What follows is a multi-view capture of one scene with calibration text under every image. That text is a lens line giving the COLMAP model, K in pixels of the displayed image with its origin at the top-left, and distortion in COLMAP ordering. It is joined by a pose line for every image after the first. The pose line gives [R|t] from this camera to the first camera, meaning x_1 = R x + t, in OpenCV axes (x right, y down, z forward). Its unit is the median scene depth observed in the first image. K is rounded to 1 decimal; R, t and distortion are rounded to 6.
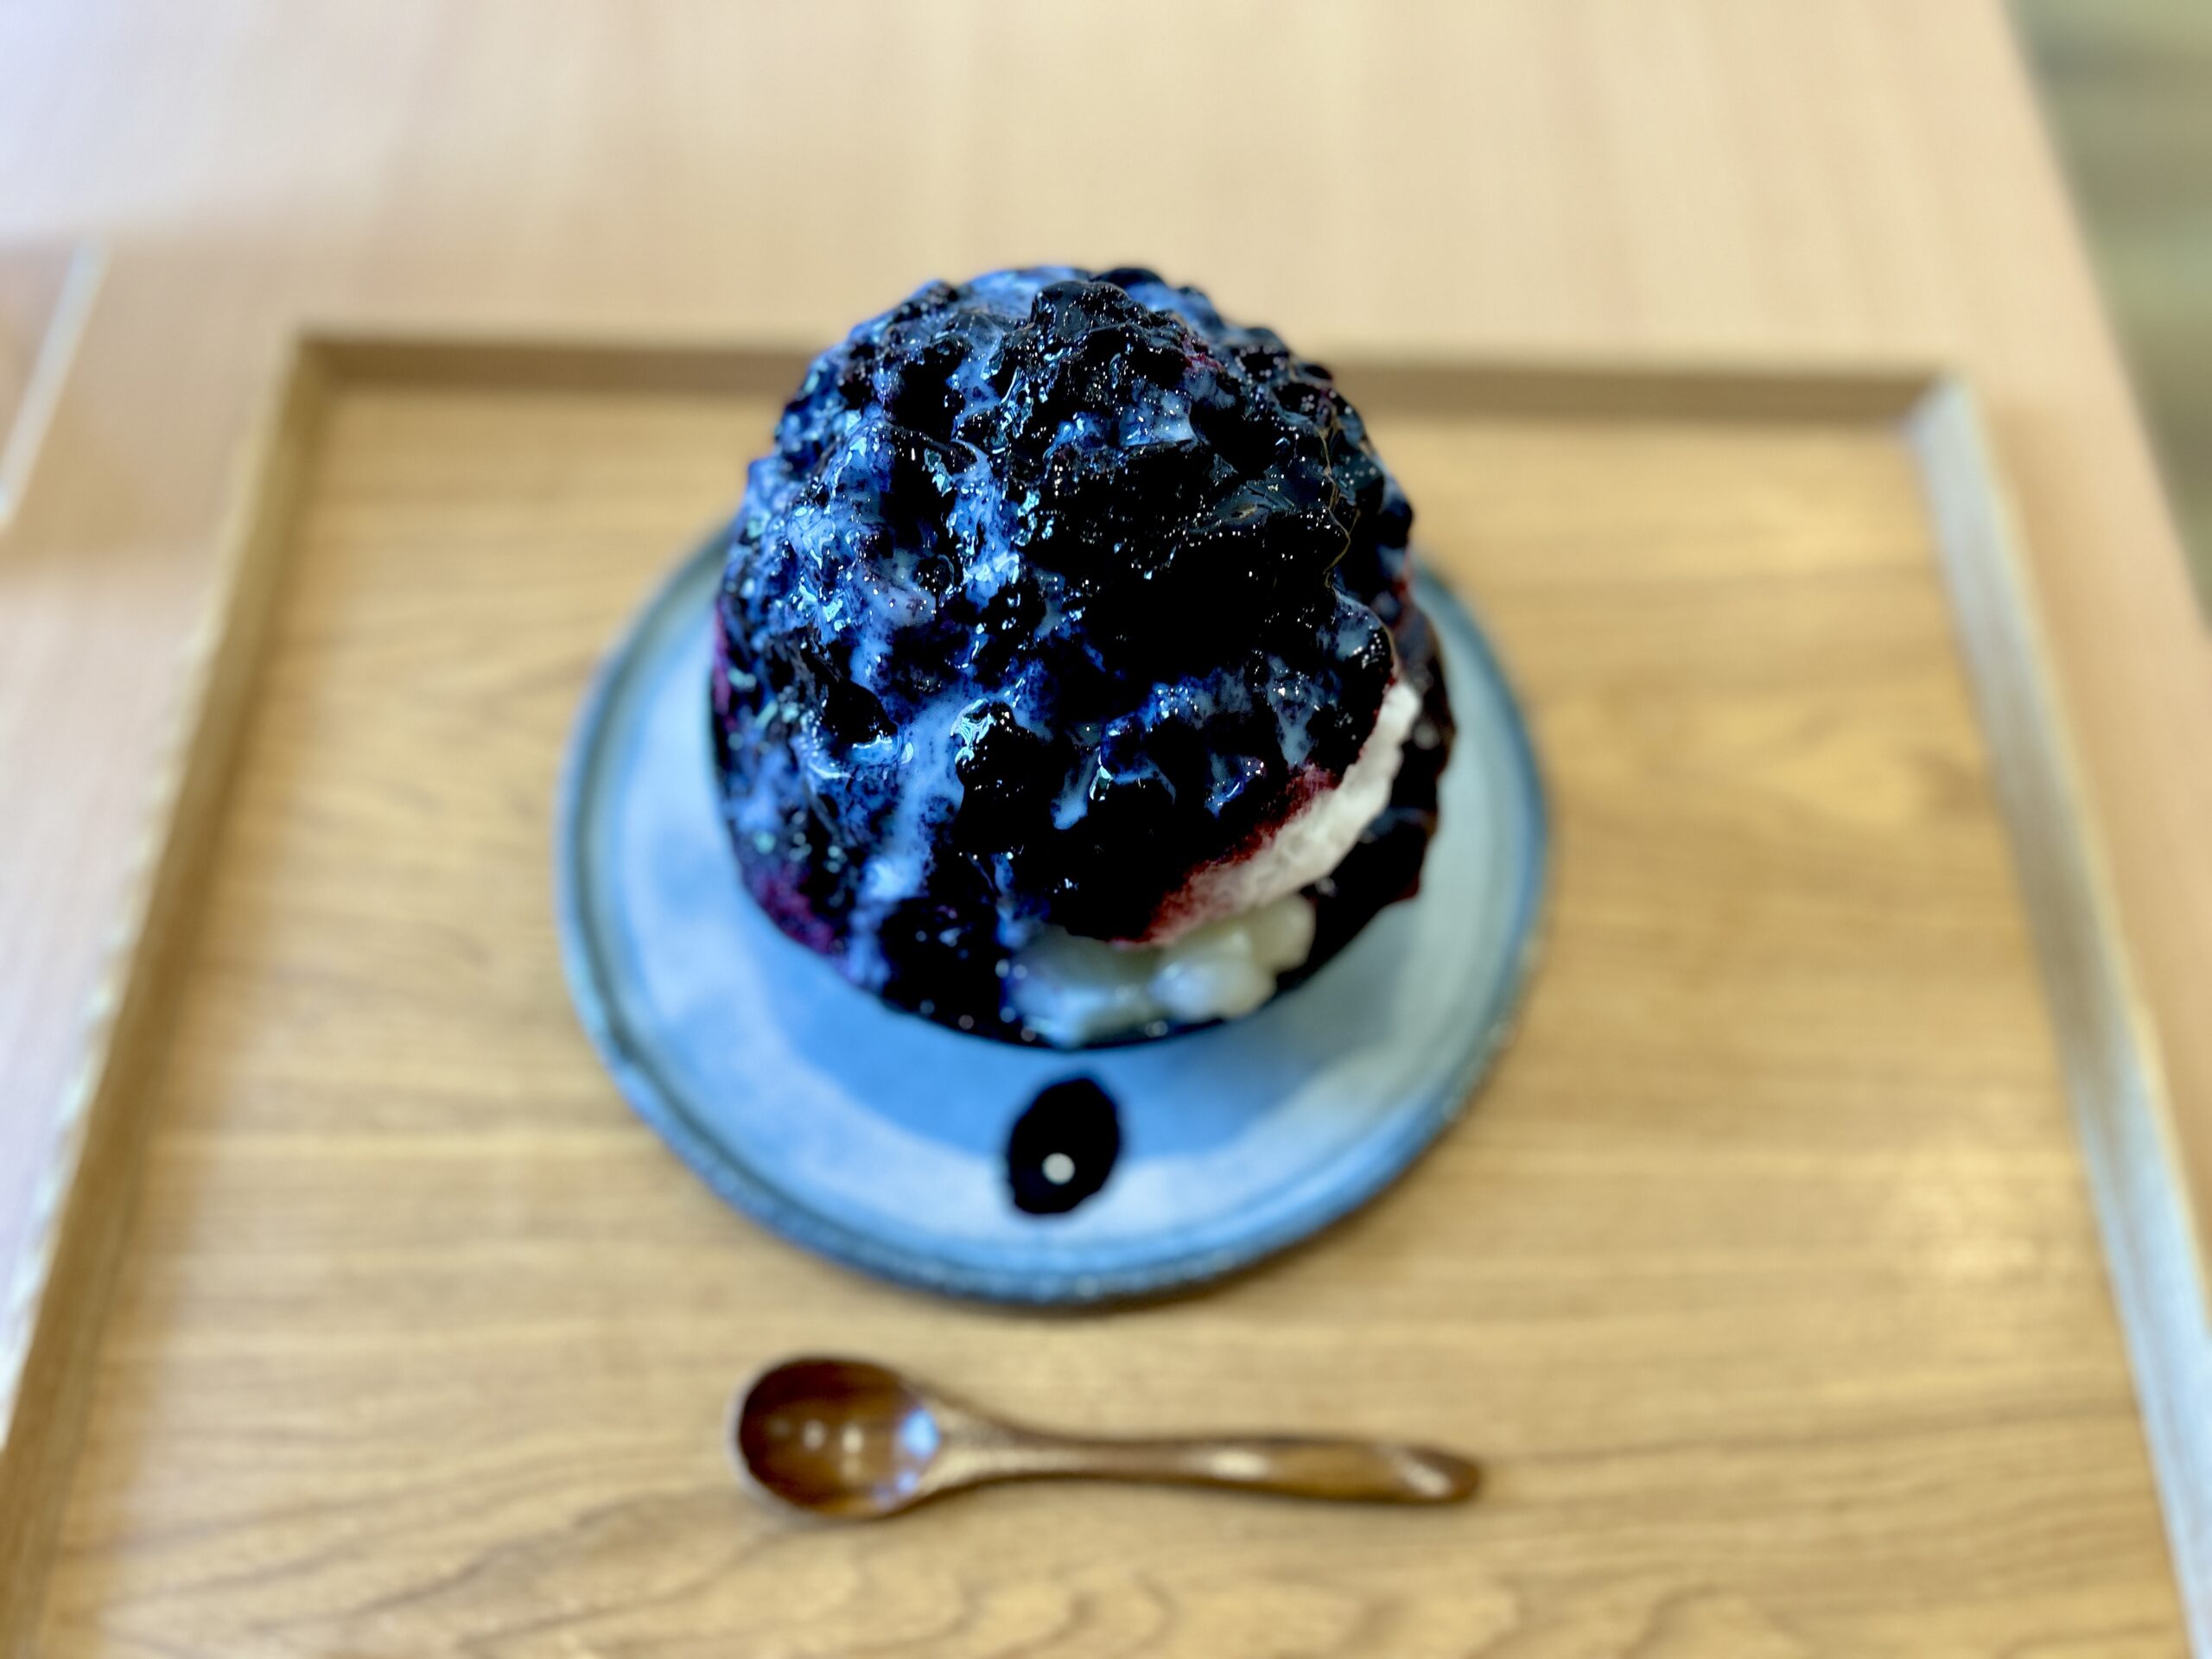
lens RADIAL K [[1638.4, 0, 1106.0], [0, 1638.4, 829.5], [0, 0, 1]] dist [0.076721, -0.098882]
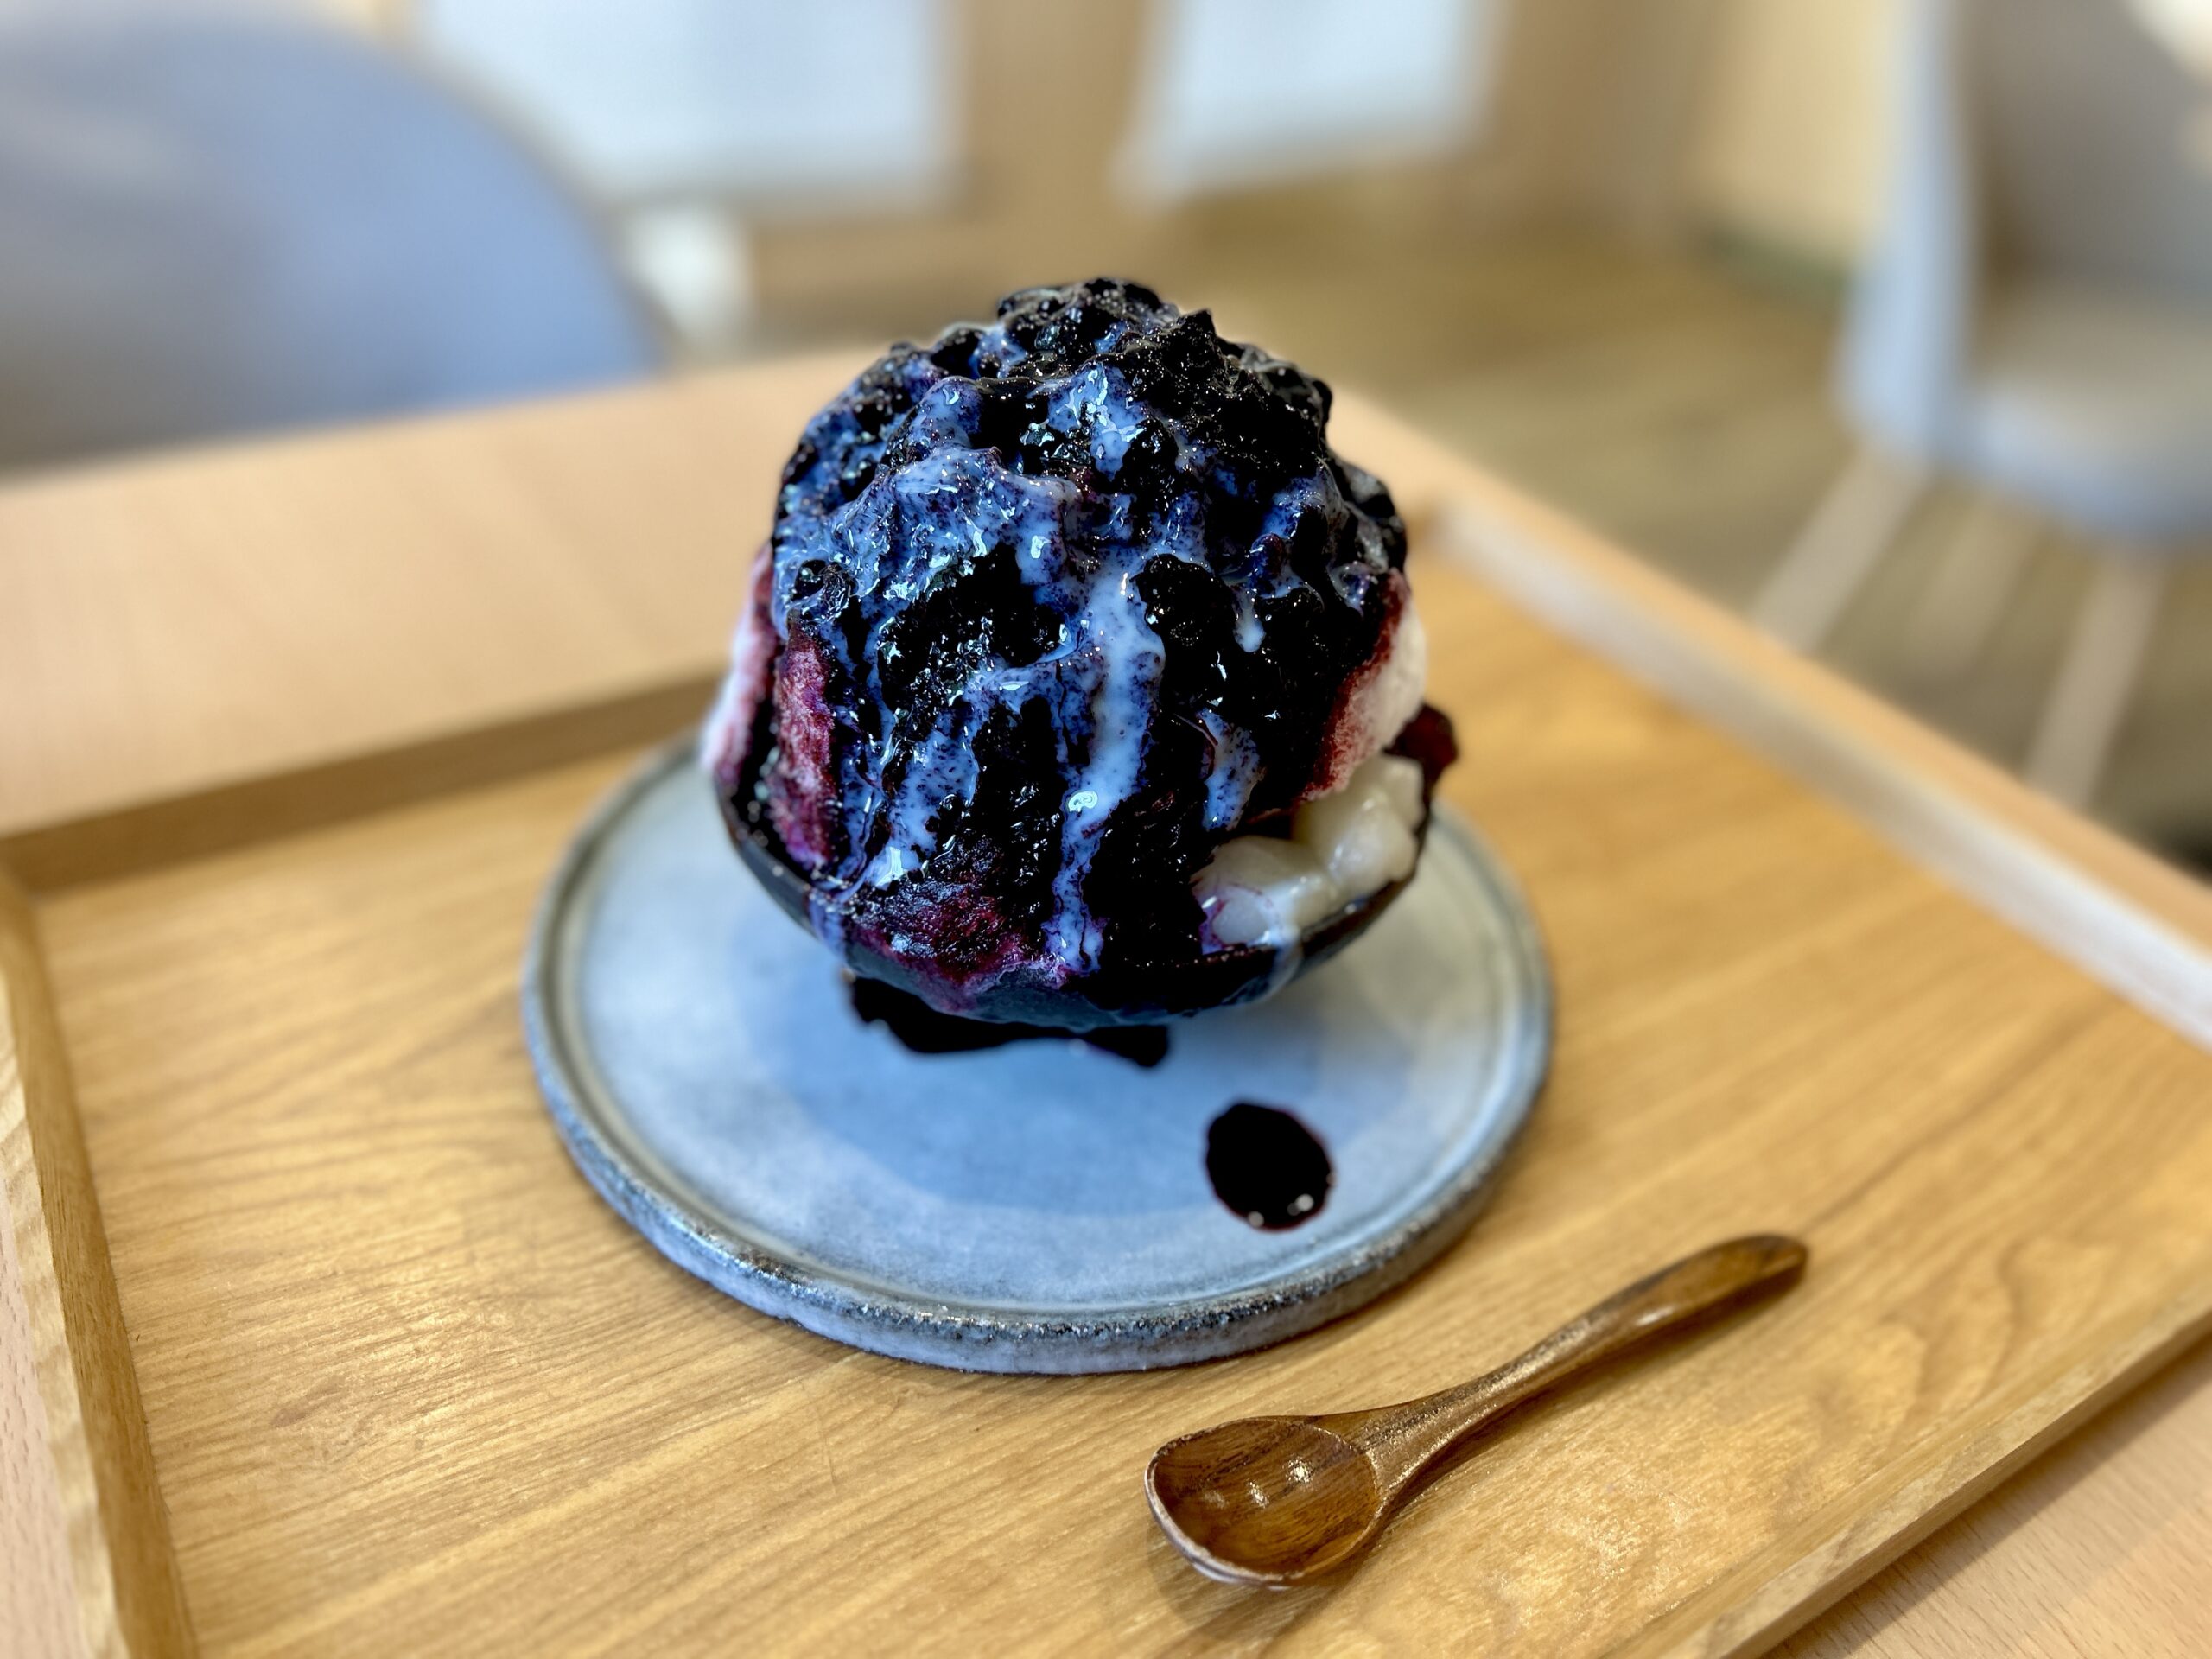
lens RADIAL K [[1638.4, 0, 1106.0], [0, 1638.4, 829.5], [0, 0, 1]] dist [0.076721, -0.098882]
pose [[0.850722, -0.300809, 0.431029, -0.523356], [0.456175, 0.829913, -0.321168, 0.342567], [-0.261106, 0.469849, 0.843247, 0.169106]]
